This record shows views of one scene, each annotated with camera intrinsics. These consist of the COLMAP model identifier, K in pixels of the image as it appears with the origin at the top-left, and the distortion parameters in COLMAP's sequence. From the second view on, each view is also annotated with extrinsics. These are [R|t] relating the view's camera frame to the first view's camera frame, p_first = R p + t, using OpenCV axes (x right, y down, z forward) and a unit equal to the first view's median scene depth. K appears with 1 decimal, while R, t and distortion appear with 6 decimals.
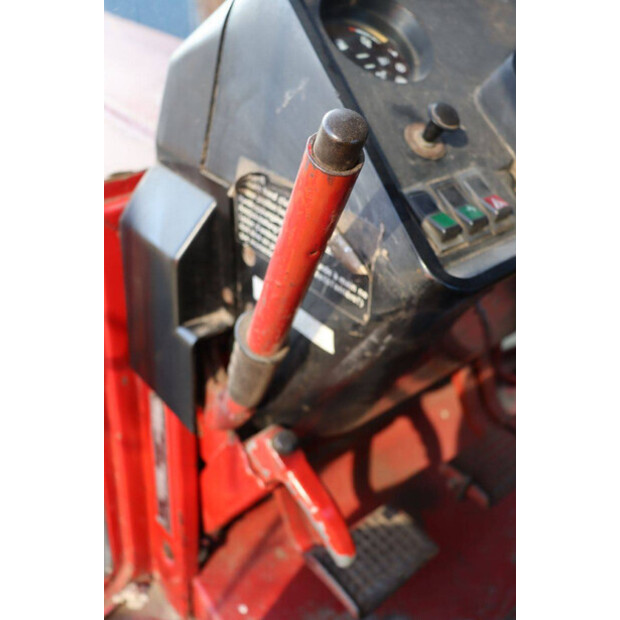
lens RADIAL K [[662.7, 0, 310.0], [0, 662.7, 310.0], [0, 0, 1]] dist [-0.085430, 0.171403]
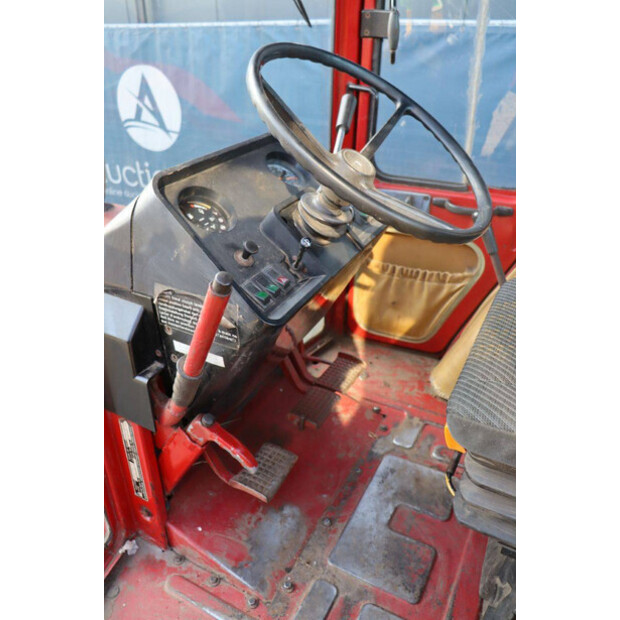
lens RADIAL K [[512.2, 0, 311.1], [0, 512.2, 320.8], [0, 0, 1]] dist [-0.161321, 0.120811]
pose [[0.925356, -0.237151, 0.295763, -0.143681], [0.242059, 0.970045, 0.020475, -0.040075], [-0.291759, 0.052645, 0.955042, -0.562702]]
